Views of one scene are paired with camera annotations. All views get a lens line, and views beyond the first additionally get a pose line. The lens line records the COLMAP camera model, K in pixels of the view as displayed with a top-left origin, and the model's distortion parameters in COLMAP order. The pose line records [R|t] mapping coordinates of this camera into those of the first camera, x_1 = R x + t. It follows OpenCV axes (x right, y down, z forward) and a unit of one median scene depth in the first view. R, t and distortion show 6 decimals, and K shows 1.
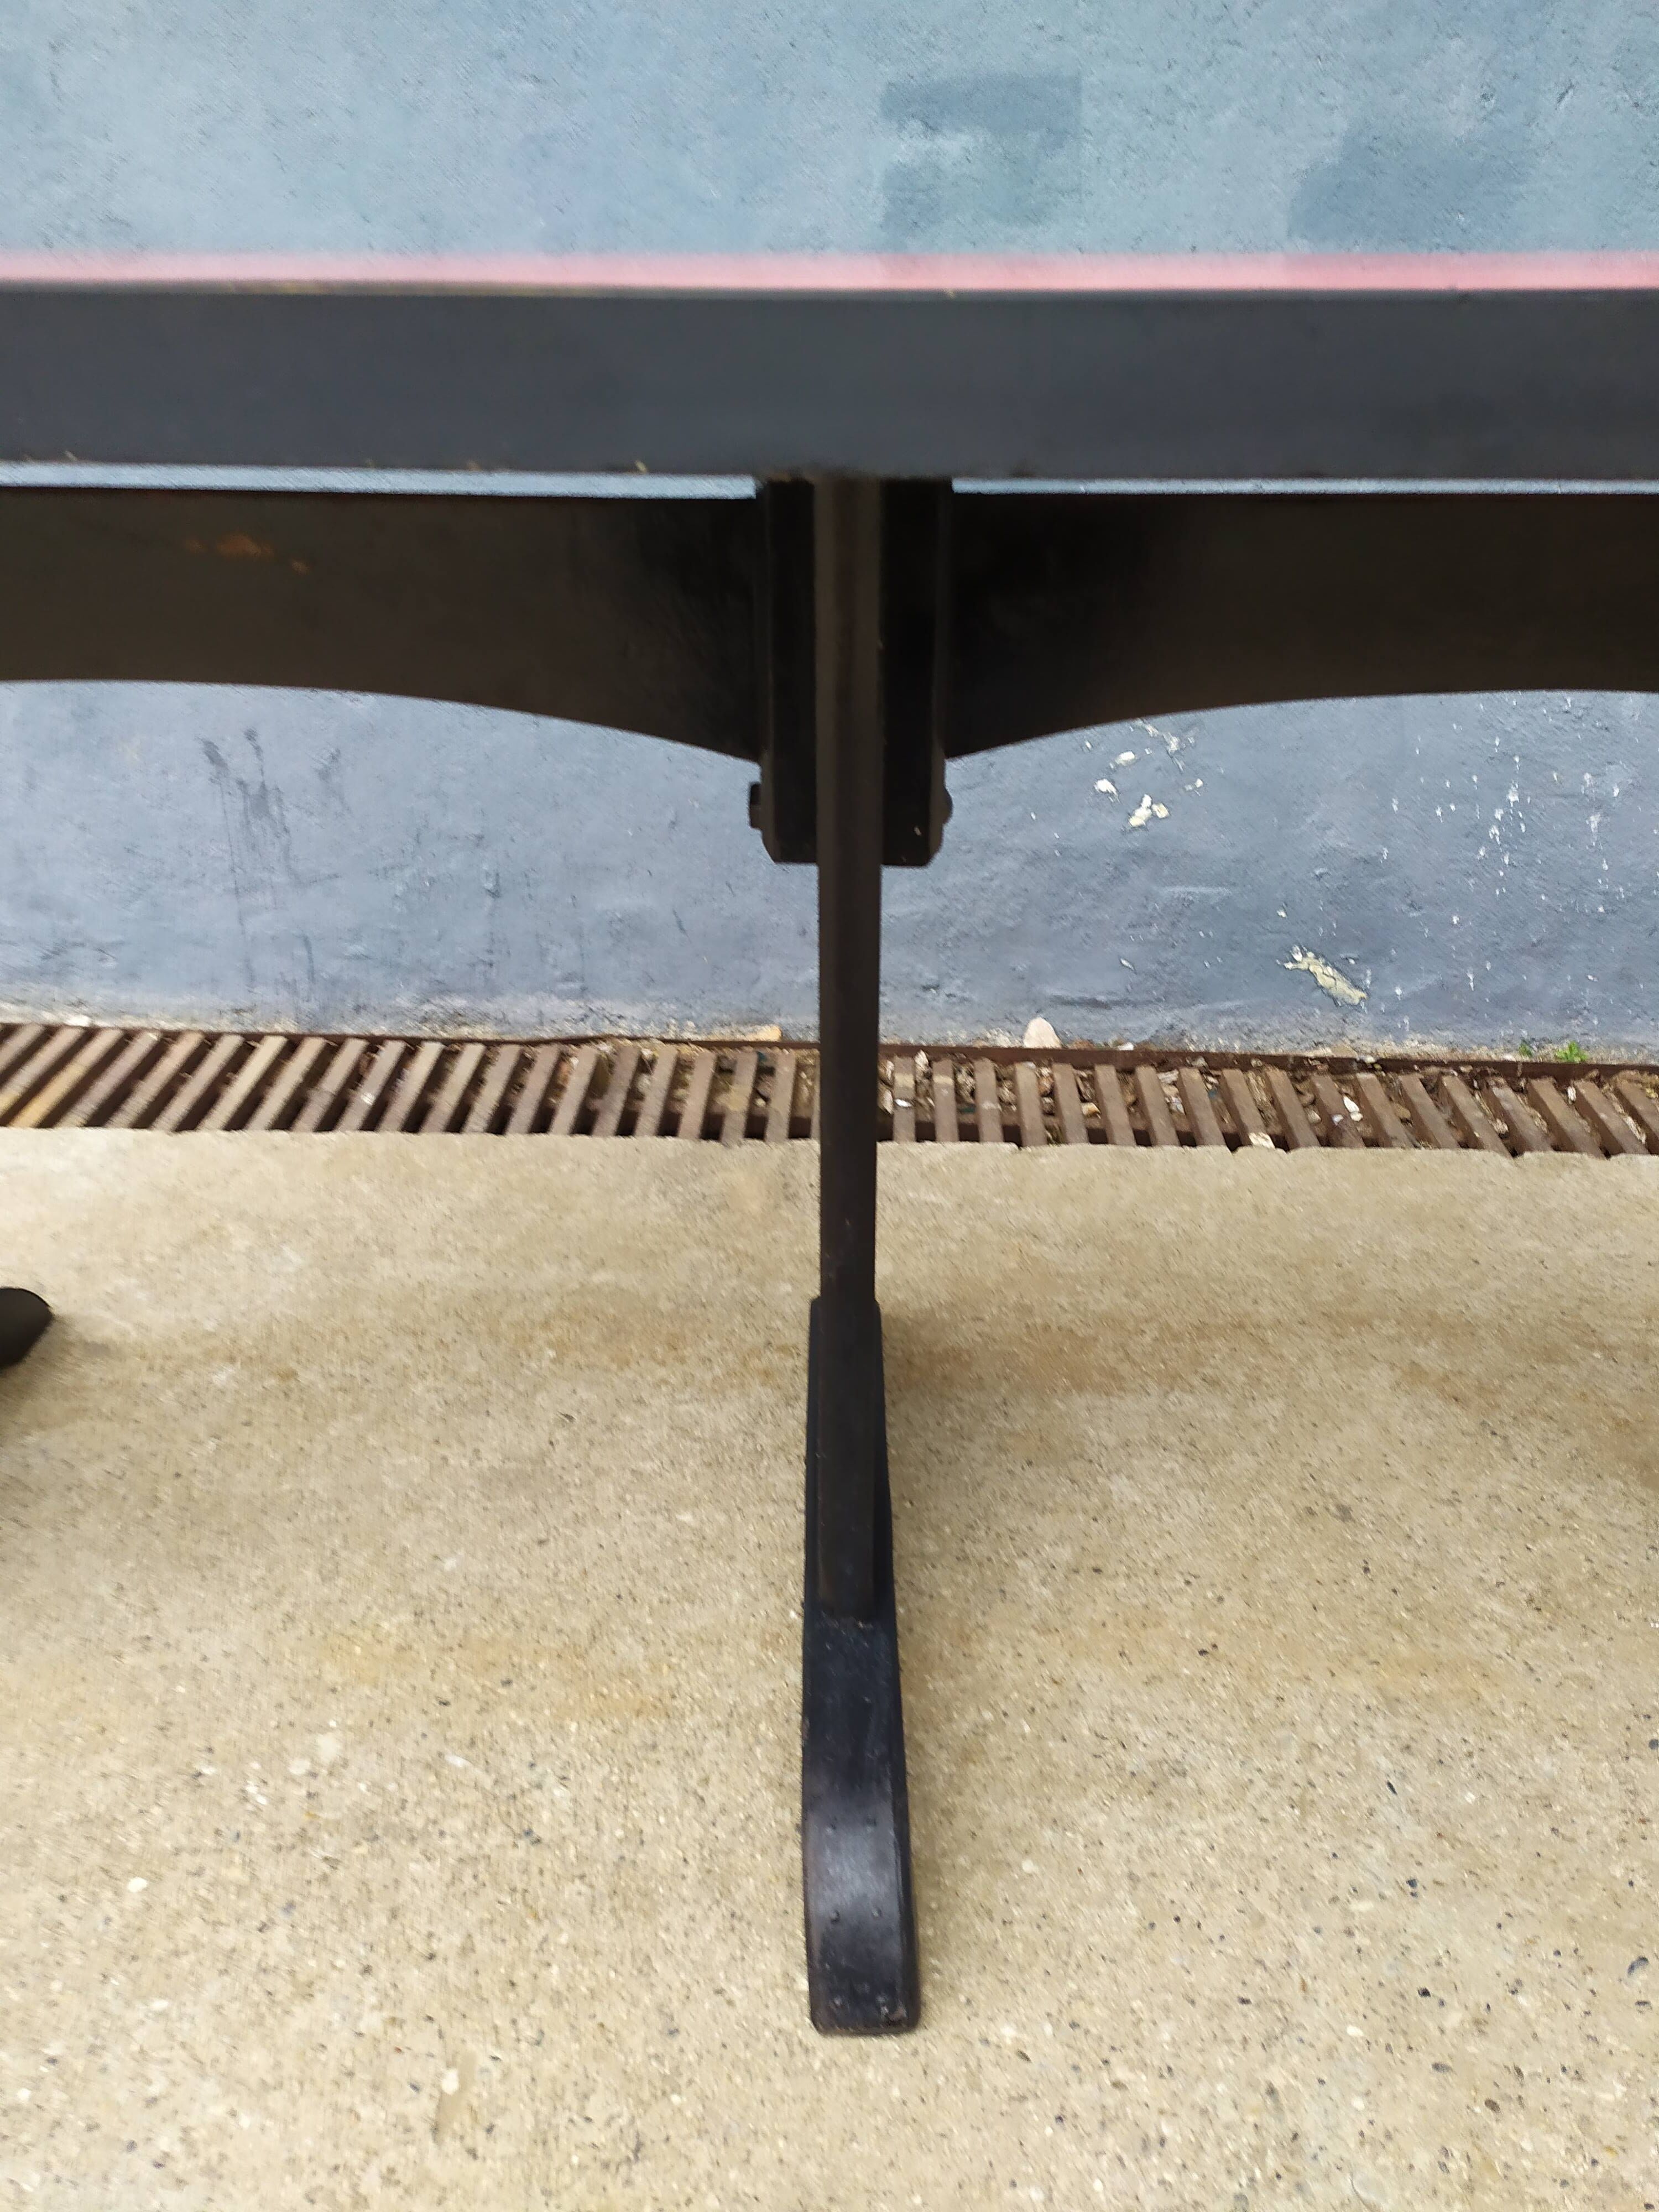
lens RADIAL K [[1670.1, 0, 823.2], [0, 1670.1, 1130.7], [0, 0, 1]] dist [0.066405, -0.073581]
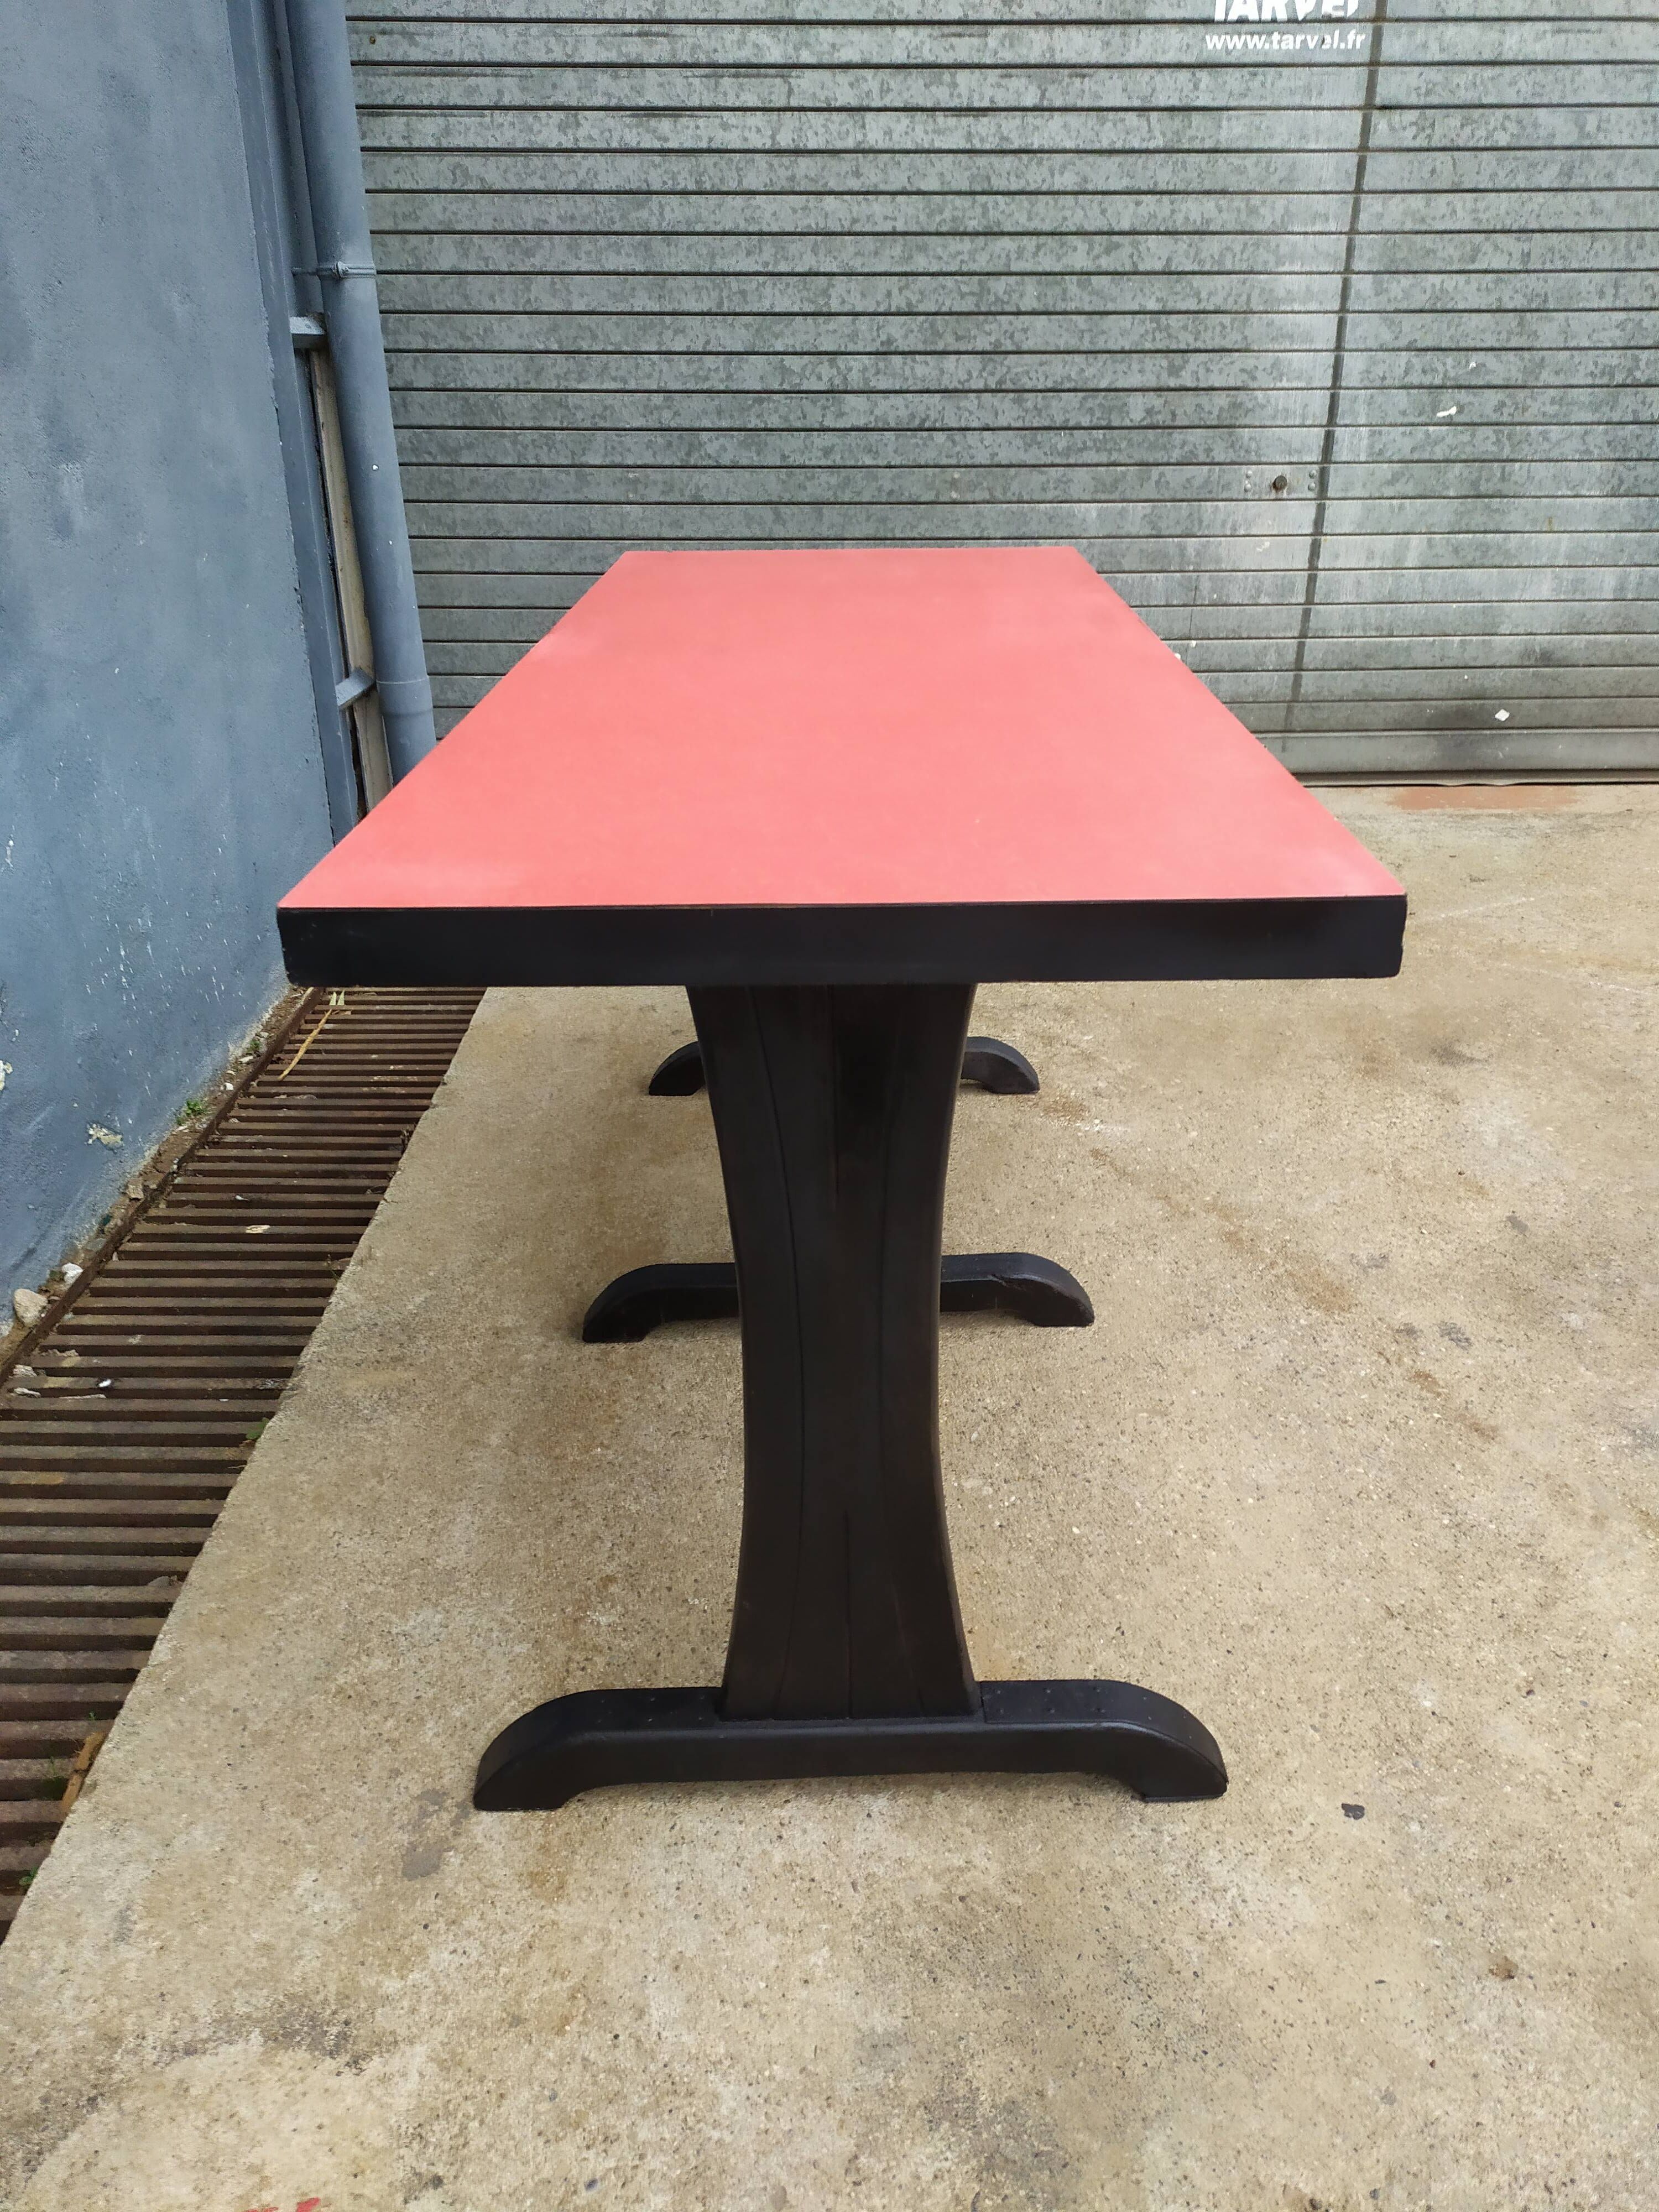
lens RADIAL K [[1658.8, 0, 829.5], [0, 1658.8, 1106.0], [0, 0, 1]] dist [0.049938, -0.025658]
pose [[-0.041019, -0.425803, 0.903886, -1.239945], [0.478762, 0.785655, 0.391833, -0.508459], [-0.876986, 0.448819, 0.171631, 0.486613]]
